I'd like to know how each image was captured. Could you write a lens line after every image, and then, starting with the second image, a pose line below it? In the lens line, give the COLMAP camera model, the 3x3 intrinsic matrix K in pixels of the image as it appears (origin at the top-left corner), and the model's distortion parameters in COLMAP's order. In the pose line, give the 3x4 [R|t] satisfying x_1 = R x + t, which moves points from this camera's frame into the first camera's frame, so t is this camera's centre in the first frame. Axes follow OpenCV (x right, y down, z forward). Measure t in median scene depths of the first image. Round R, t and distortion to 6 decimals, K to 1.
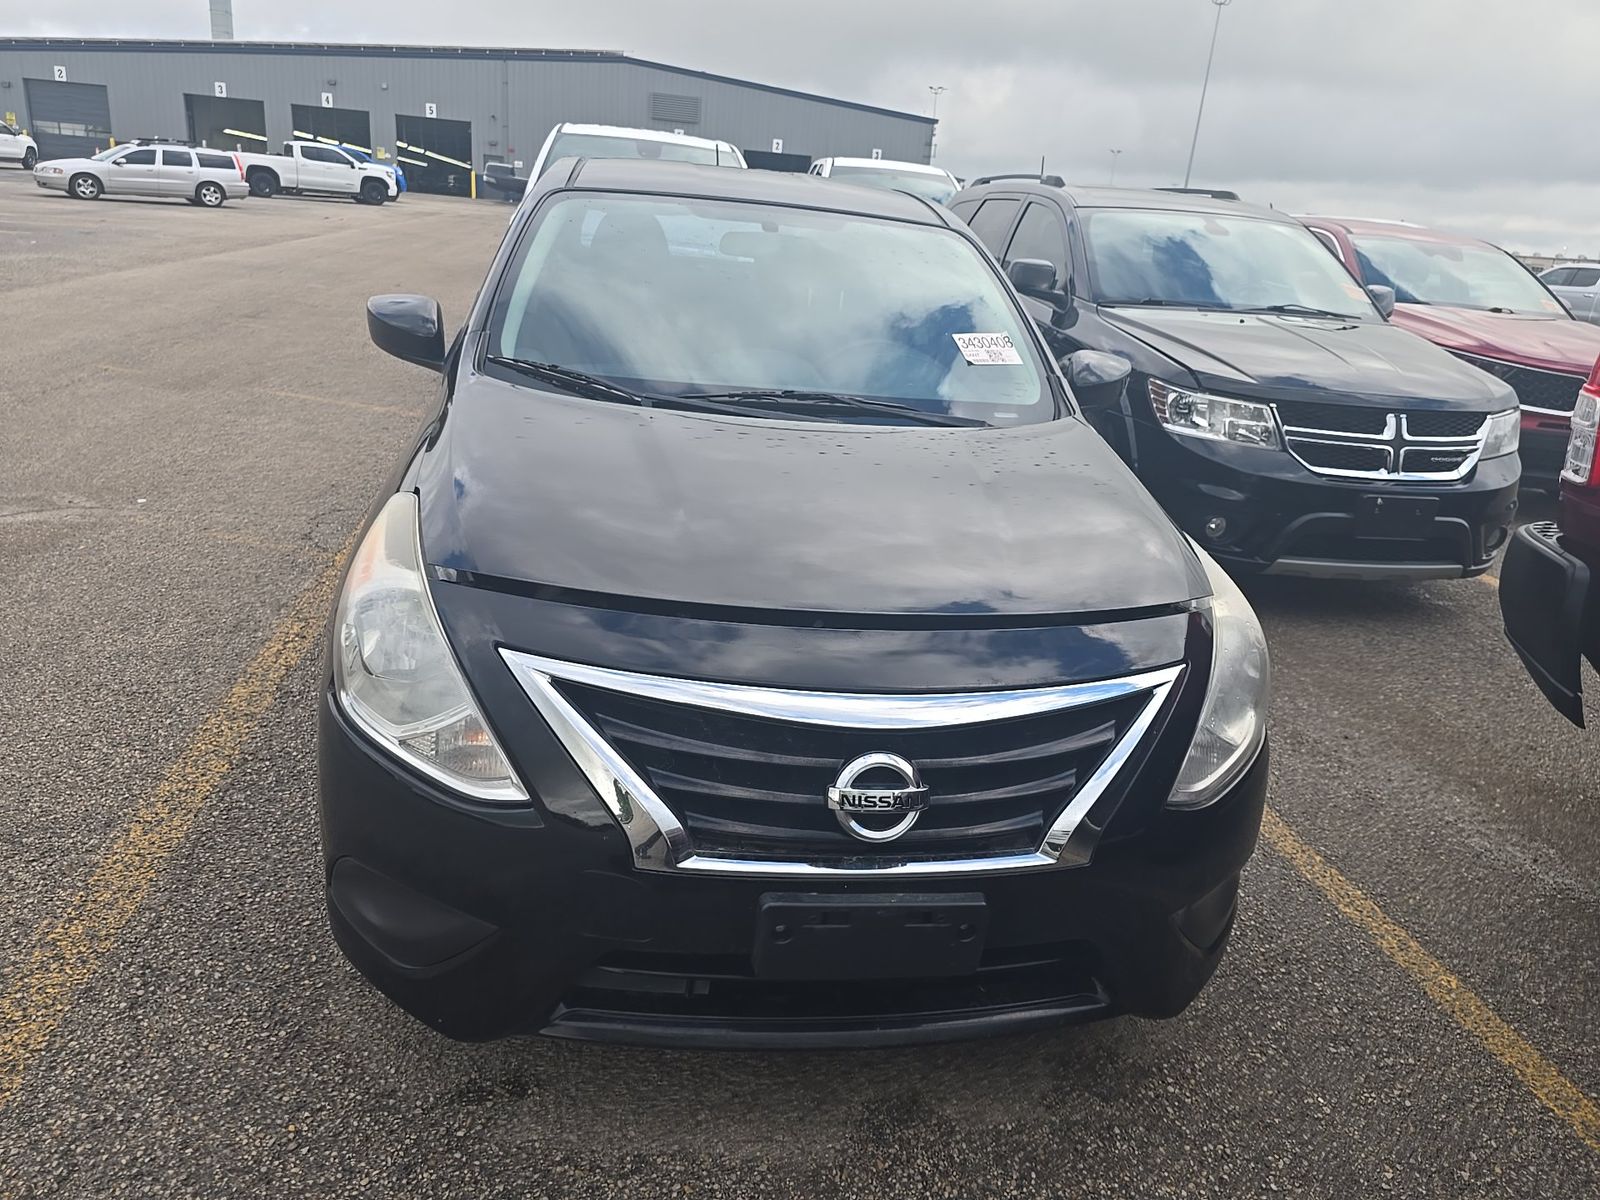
lens RADIAL K [[1152.7, 0, 804.9], [0, 1152.7, 574.9], [0, 0, 1]] dist [0.042860, -0.042429]
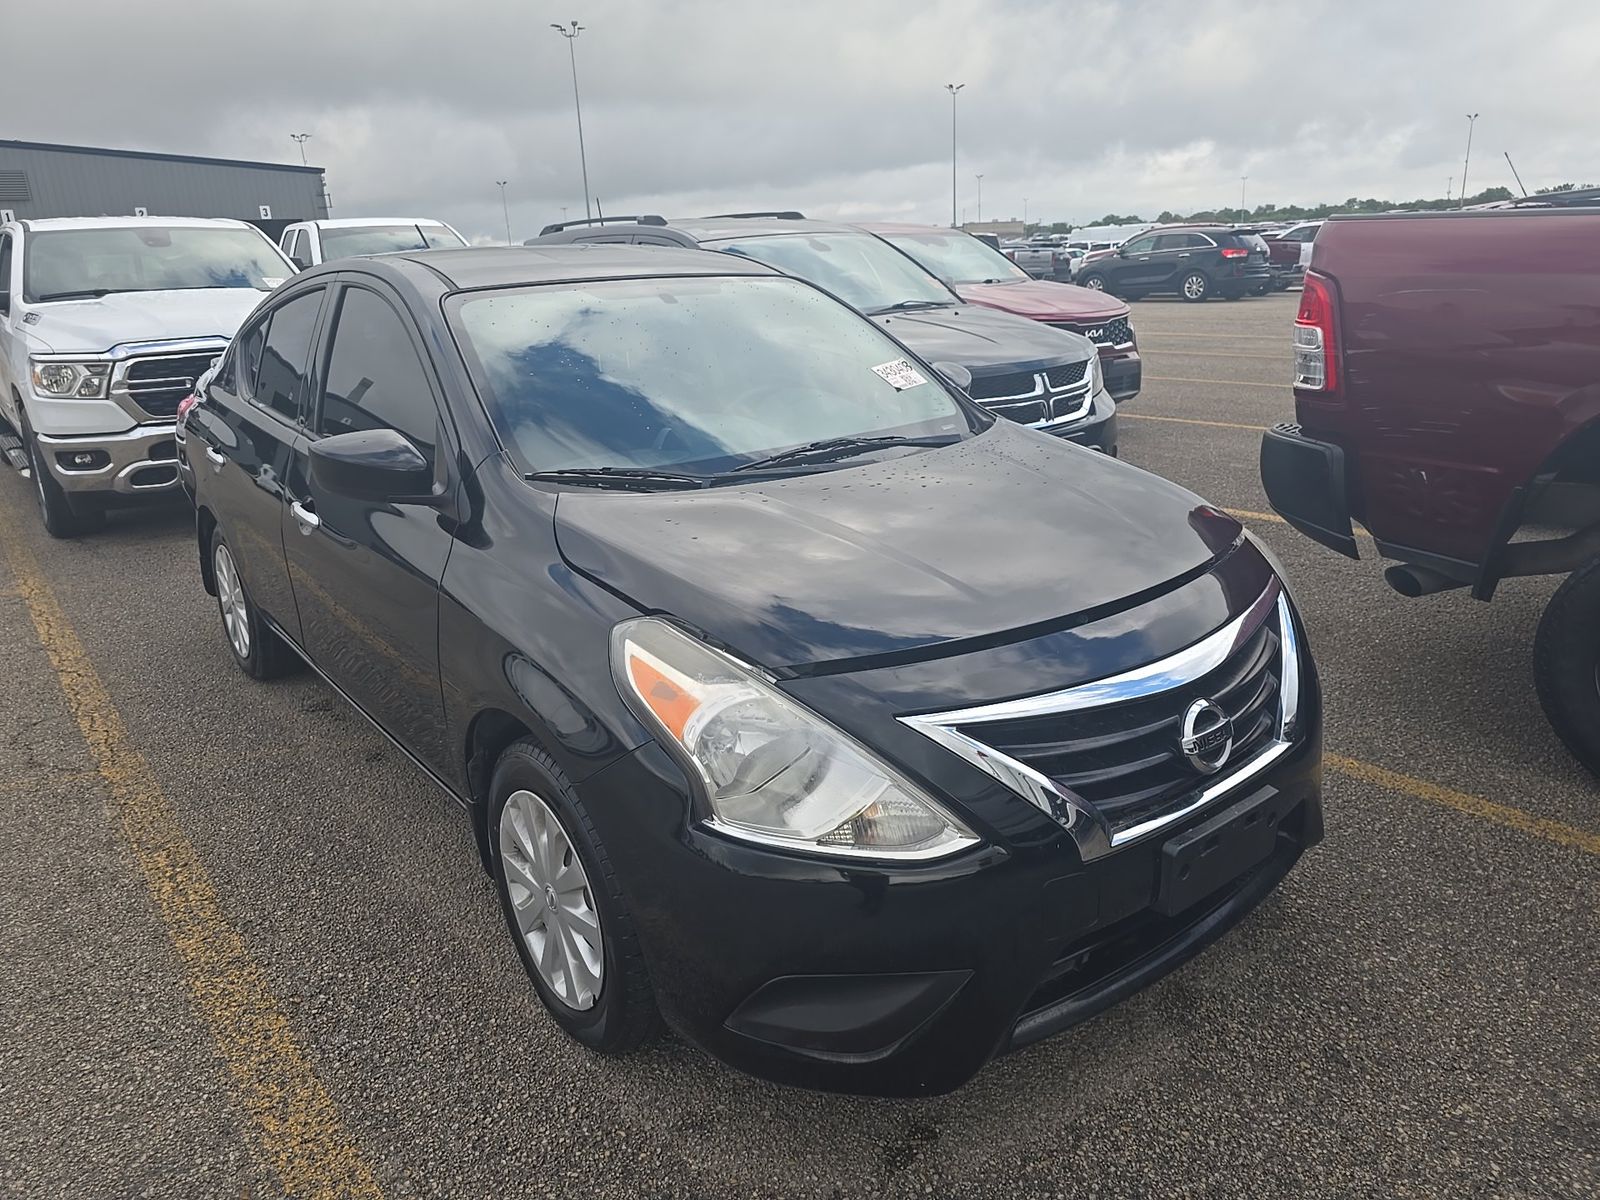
lens RADIAL K [[1152.7, 0, 804.9], [0, 1152.7, 574.9], [0, 0, 1]] dist [0.042860, -0.042429]
pose [[0.852130, -0.258422, 0.455074, -0.376062], [0.267711, 0.962436, 0.045246, -0.064403], [-0.449672, 0.083272, 0.889304, 0.043016]]
